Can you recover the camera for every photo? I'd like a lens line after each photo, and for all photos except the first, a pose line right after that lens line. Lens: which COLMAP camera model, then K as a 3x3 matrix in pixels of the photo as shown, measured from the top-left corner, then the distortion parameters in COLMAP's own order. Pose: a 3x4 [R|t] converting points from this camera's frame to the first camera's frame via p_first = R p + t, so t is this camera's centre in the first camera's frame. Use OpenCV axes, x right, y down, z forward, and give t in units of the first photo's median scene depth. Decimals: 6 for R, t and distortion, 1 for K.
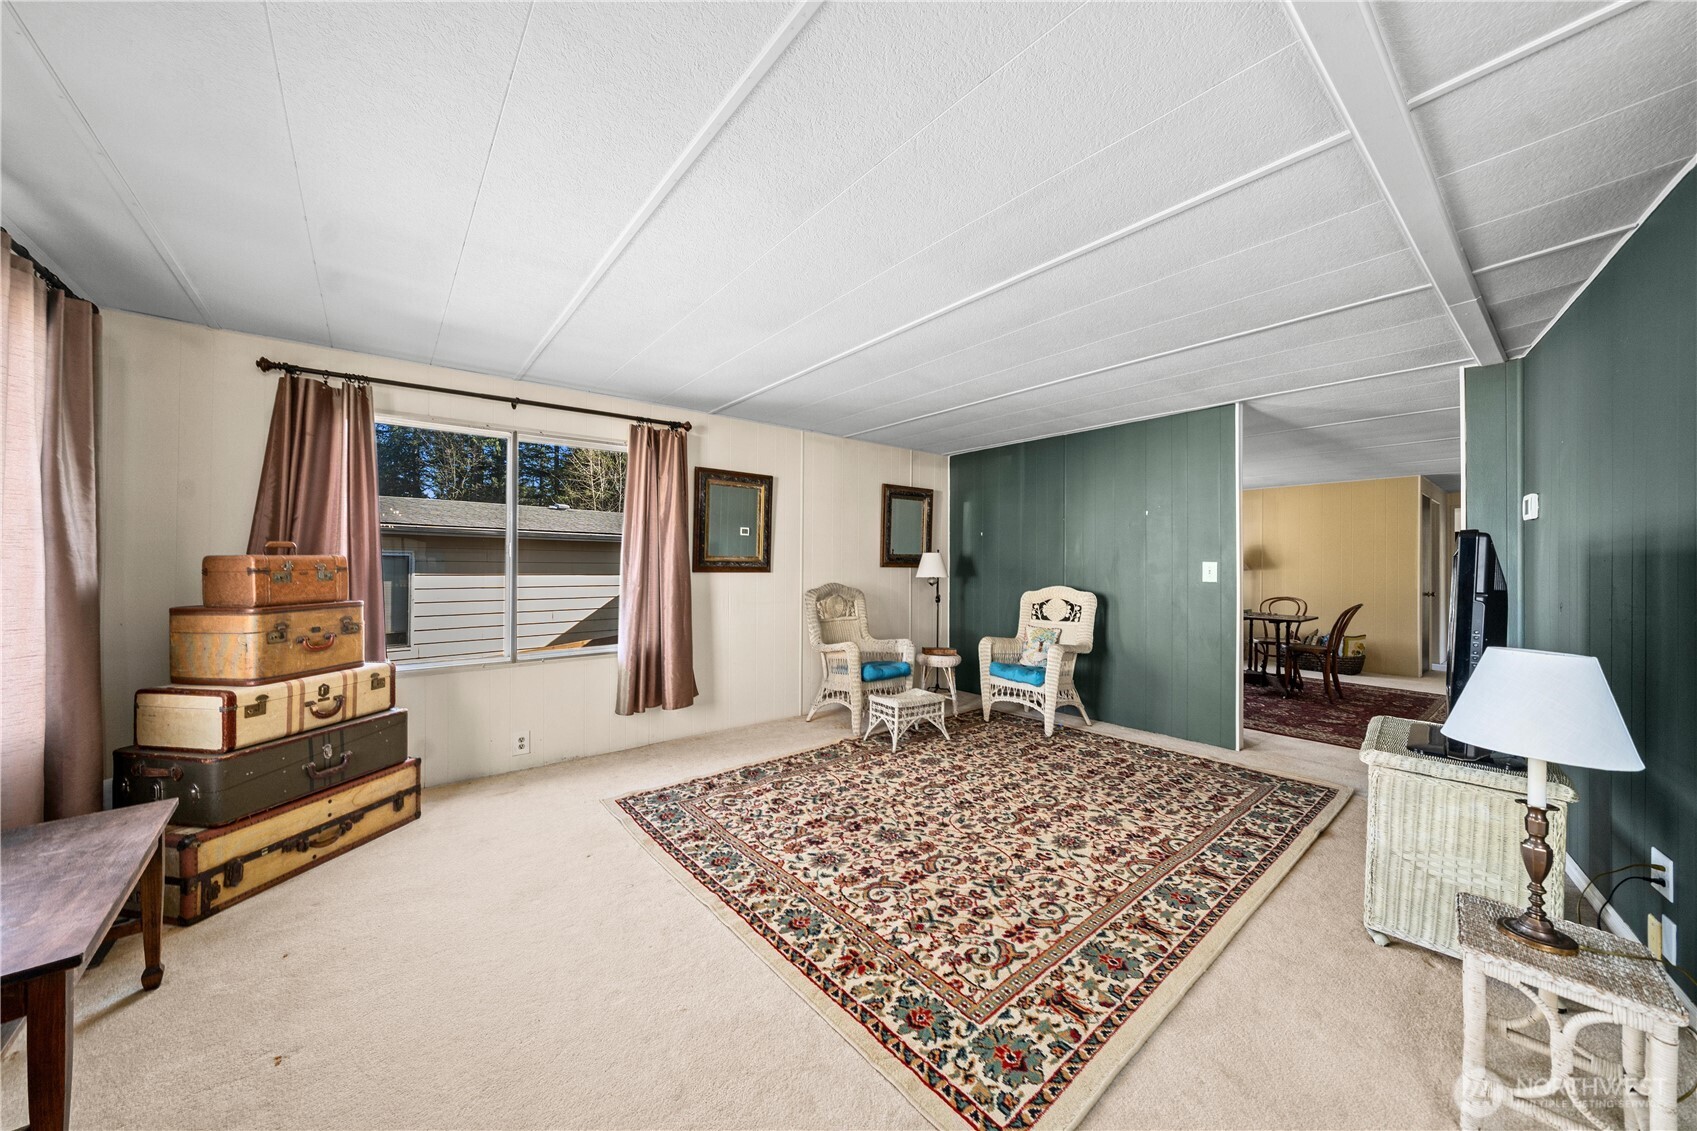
lens RADIAL K [[594.1, 0, 837.1], [0, 594.1, 561.6], [0, 0, 1]] dist [-0.003279, -0.000069]
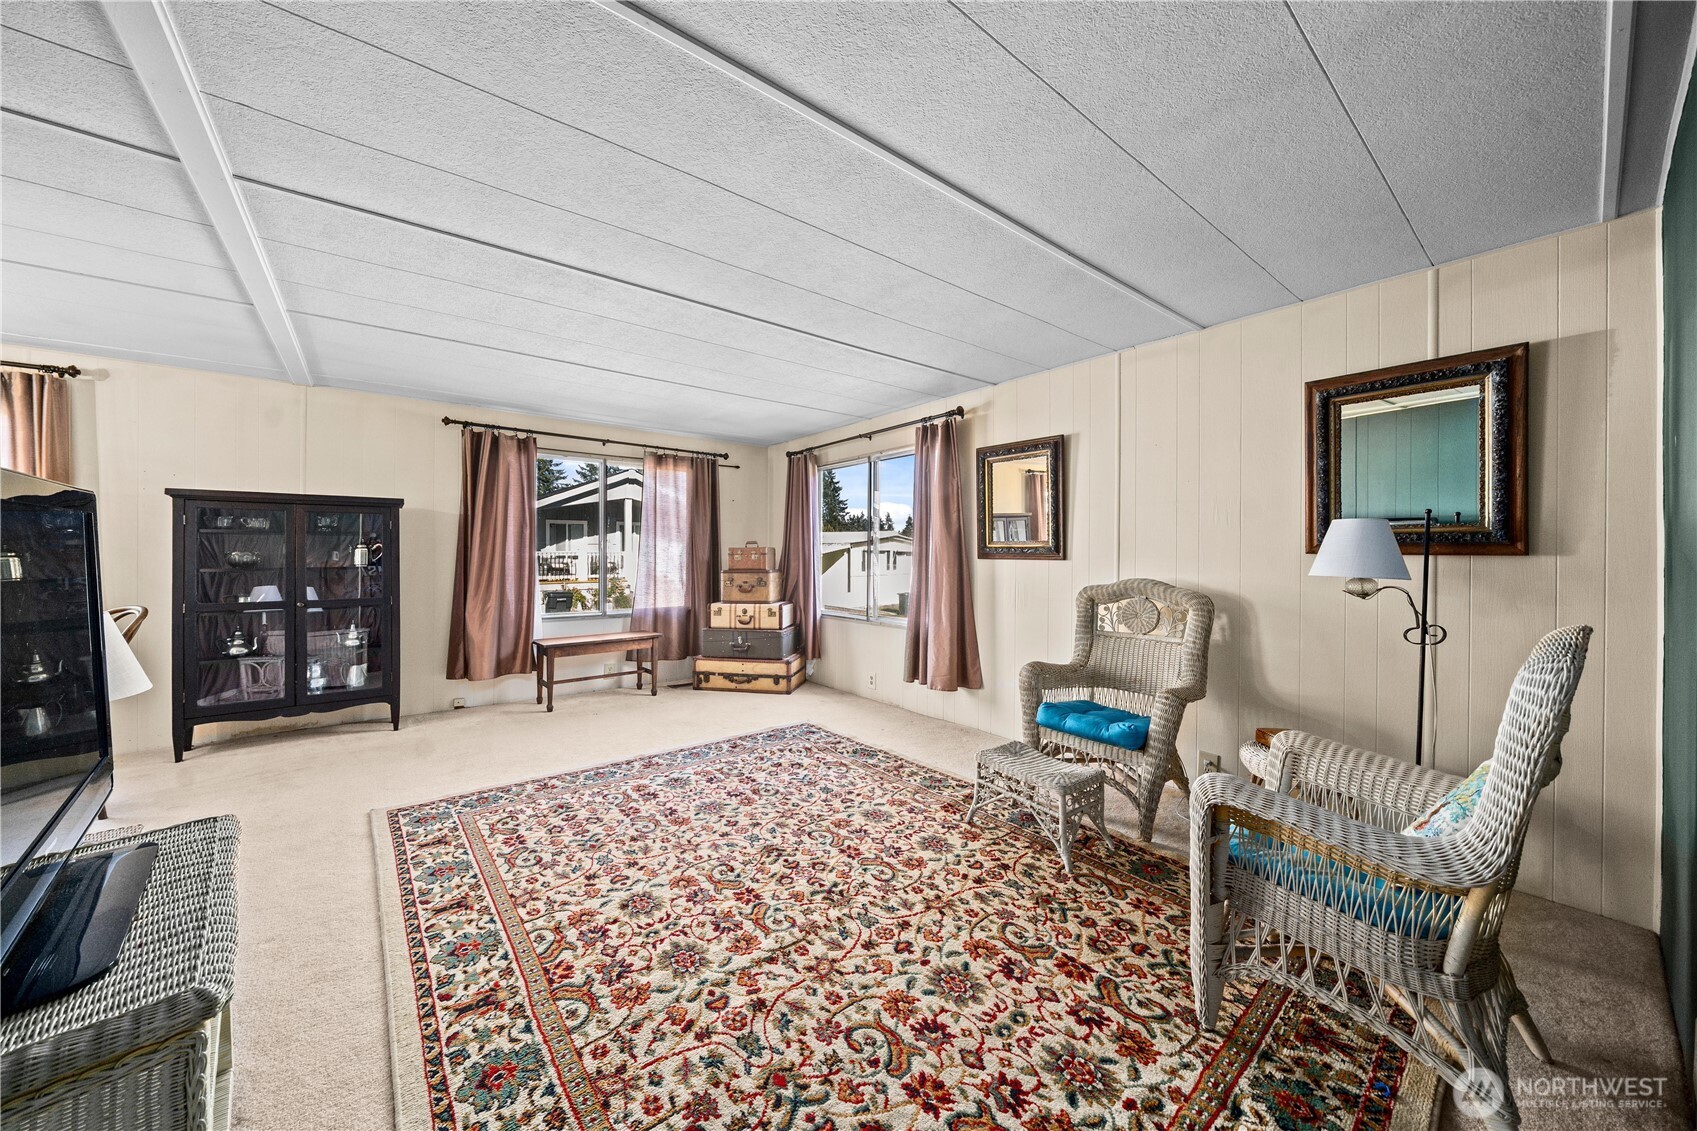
lens RADIAL K [[594.1, 0, 832.7], [0, 594.1, 556.9], [0, 0, 1]] dist [-0.003279, -0.000069]
pose [[-0.018013, 0.001467, -0.999837, 1.184095], [0.002452, 0.999996, 0.001423, 0.021066], [0.999835, -0.002426, -0.018016, 1.295772]]
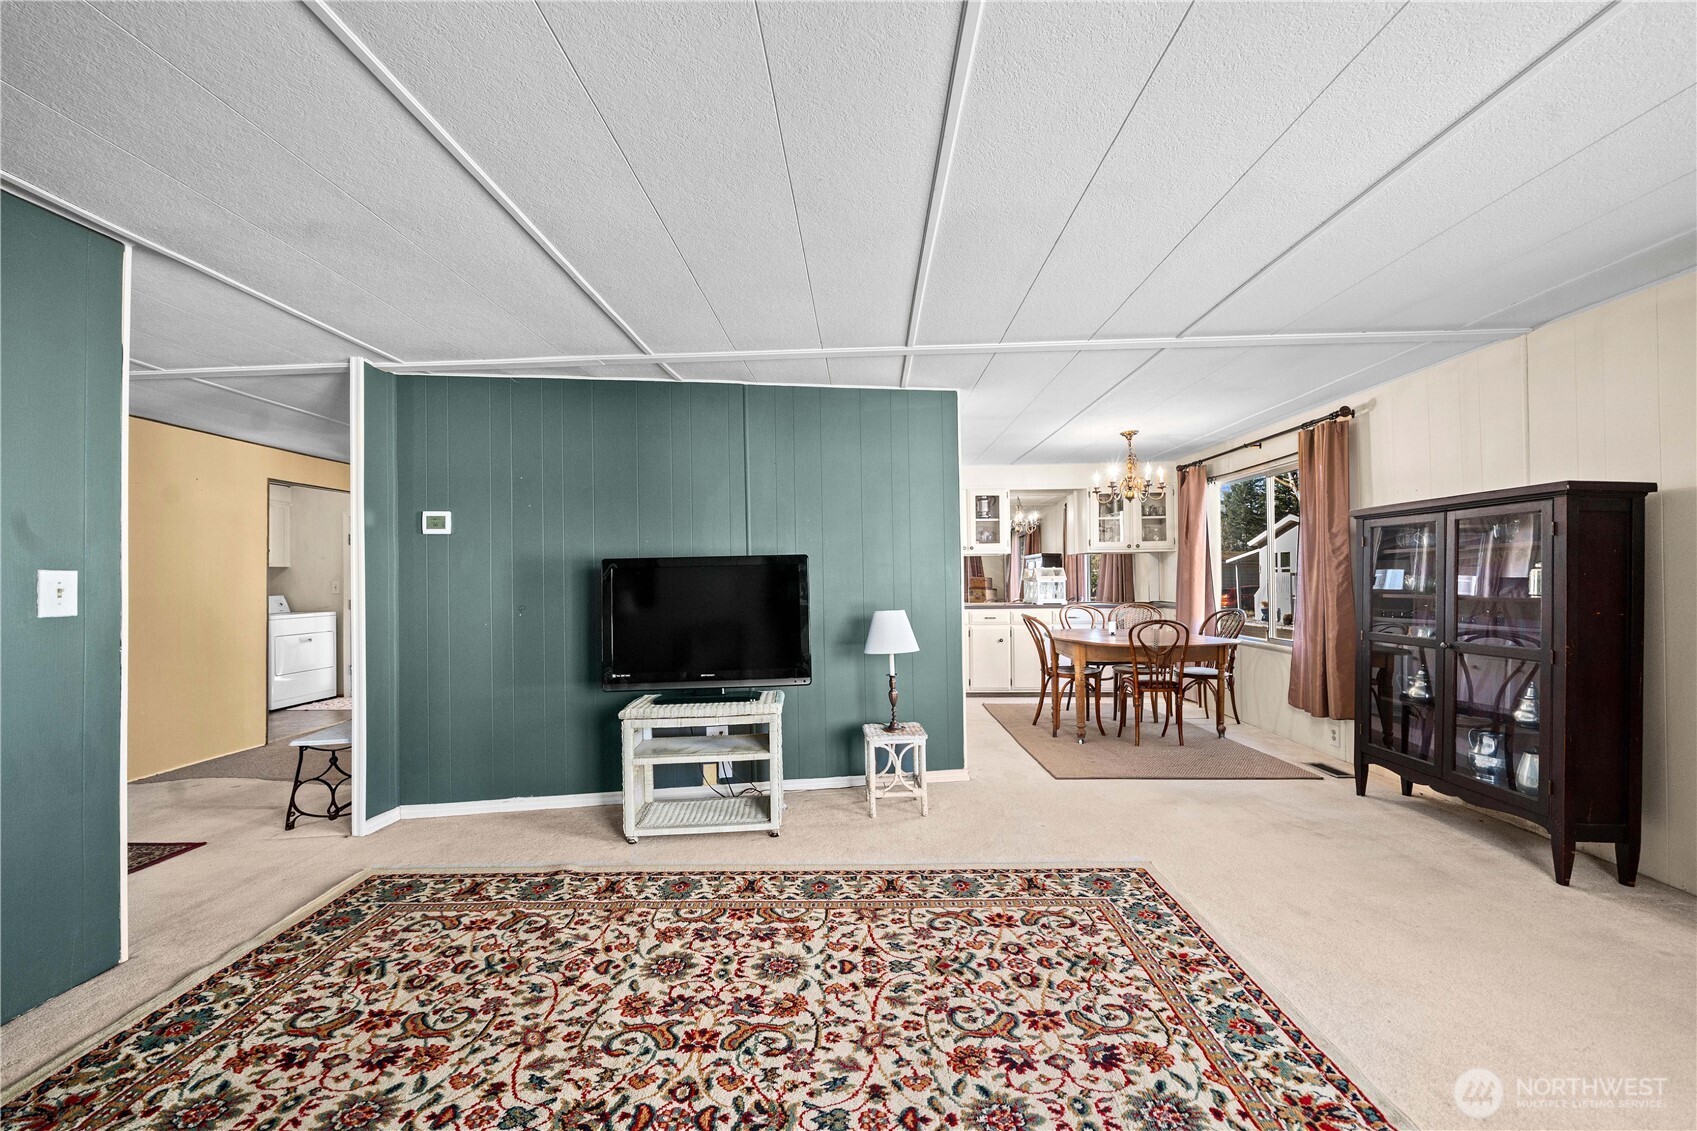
lens RADIAL K [[630.9, 0, 839.9], [0, 630.9, 573.8], [0, 0, 1]] dist [-0.004942, -0.000096]
pose [[-0.757408, 0.003090, 0.652934, -0.158759], [0.000573, 0.999992, -0.004067, 0.007960], [-0.652941, -0.002706, -0.757404, 1.561108]]
